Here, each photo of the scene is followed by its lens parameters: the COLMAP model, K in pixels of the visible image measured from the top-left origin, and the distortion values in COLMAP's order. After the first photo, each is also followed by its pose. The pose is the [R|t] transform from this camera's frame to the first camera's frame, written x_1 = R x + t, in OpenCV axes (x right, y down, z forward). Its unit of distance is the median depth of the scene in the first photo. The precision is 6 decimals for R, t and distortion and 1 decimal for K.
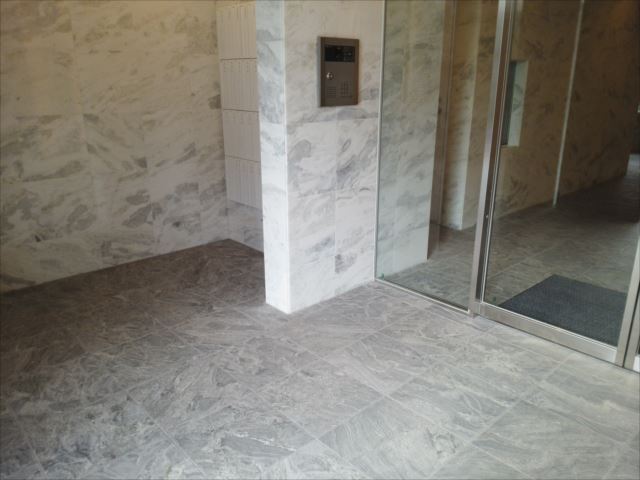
lens RADIAL K [[497.7, 0, 318.0], [0, 497.7, 244.3], [0, 0, 1]] dist [0.046977, -0.070310]
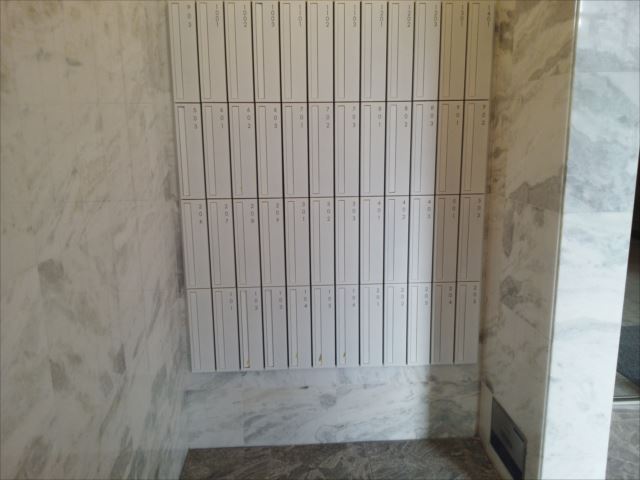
lens RADIAL K [[497.7, 0, 320.1], [0, 497.7, 239.9], [0, 0, 1]] dist [0.046977, -0.070310]
pose [[0.625411, -0.162451, 0.763198, -0.622526], [0.254283, 0.967126, -0.002517, -0.251097], [-0.737700, 0.195642, 0.646160, 0.754754]]
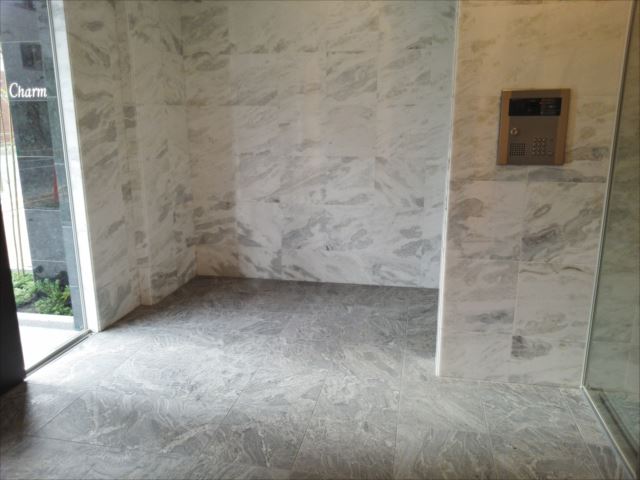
lens RADIAL K [[497.7, 0, 315.9], [0, 497.7, 243.7], [0, 0, 1]] dist [0.046977, -0.070310]
pose [[0.591112, 0.194888, -0.782691, 0.471241], [-0.247126, 0.967463, 0.054259, -0.091729], [0.767799, 0.161350, 0.620041, 0.184203]]
